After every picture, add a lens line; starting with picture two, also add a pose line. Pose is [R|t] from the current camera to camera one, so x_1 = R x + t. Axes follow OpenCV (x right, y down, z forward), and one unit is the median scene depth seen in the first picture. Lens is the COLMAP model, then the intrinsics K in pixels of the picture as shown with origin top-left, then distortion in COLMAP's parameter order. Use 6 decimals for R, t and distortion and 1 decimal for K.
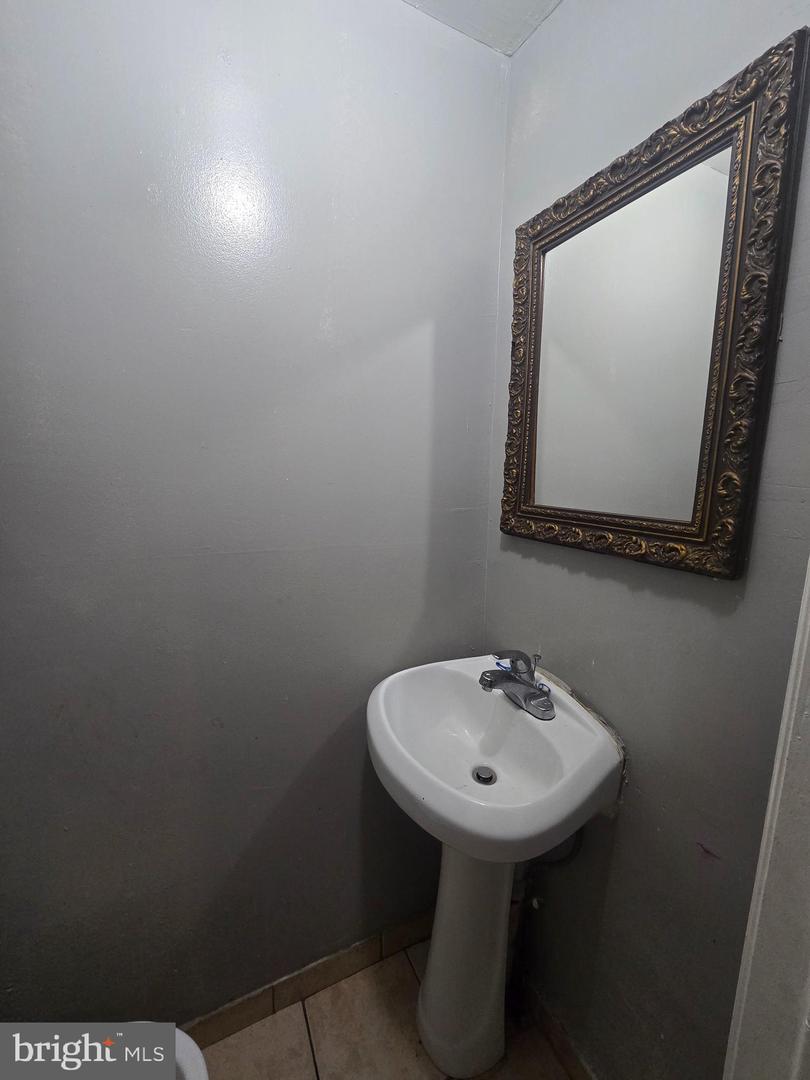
lens RADIAL K [[439.4, 0, 406.3], [0, 439.4, 542.7], [0, 0, 1]] dist [-0.002551, 0.000182]
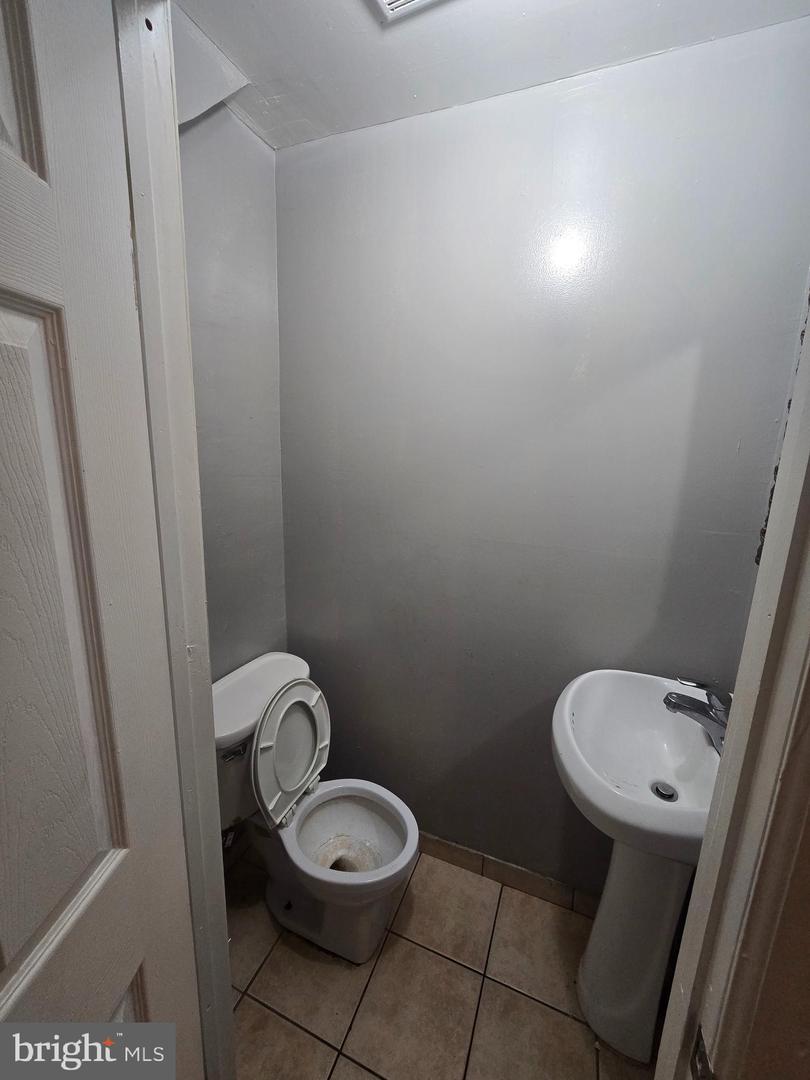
lens RADIAL K [[439.4, 0, 402.9], [0, 439.4, 538.1], [0, 0, 1]] dist [-0.002551, 0.000182]
pose [[0.665662, 0.156711, -0.729613, 0.384753], [-0.128492, 0.987169, 0.094801, -0.070112], [0.735108, 0.030644, 0.677257, -0.150315]]
